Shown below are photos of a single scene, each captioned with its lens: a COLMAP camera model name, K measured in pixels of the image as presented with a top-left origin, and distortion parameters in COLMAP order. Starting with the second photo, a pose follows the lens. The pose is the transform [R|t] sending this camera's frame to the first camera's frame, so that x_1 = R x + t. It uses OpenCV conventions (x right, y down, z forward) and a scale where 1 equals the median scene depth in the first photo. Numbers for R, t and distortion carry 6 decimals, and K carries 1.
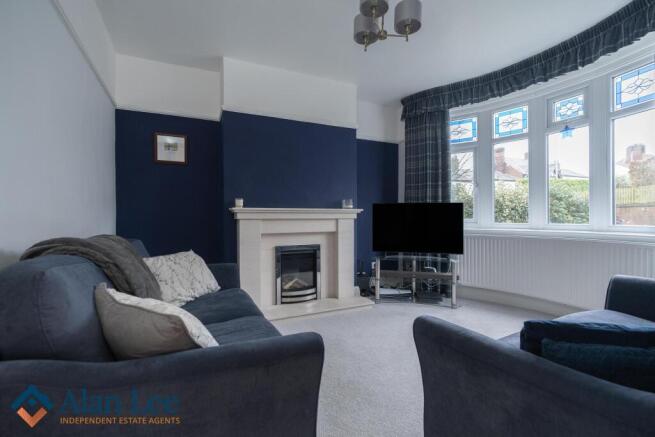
lens RADIAL K [[305.2, 0, 327.5], [0, 305.2, 218.5], [0, 0, 1]] dist [0.002364, 0.000379]
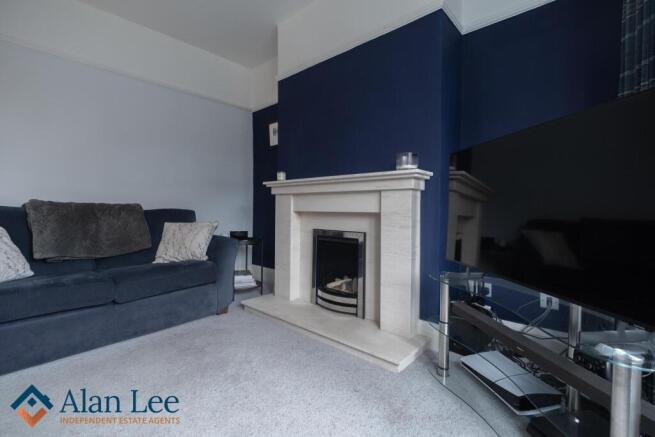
lens RADIAL K [[305.2, 0, 327.5], [0, 305.2, 218.5], [0, 0, 1]] dist [0.002364, 0.000379]
pose [[0.391543, 0.028880, -0.919707, 0.531791], [-0.023444, 0.999496, 0.021404, 0.044049], [0.919861, 0.013181, 0.392023, 0.685502]]
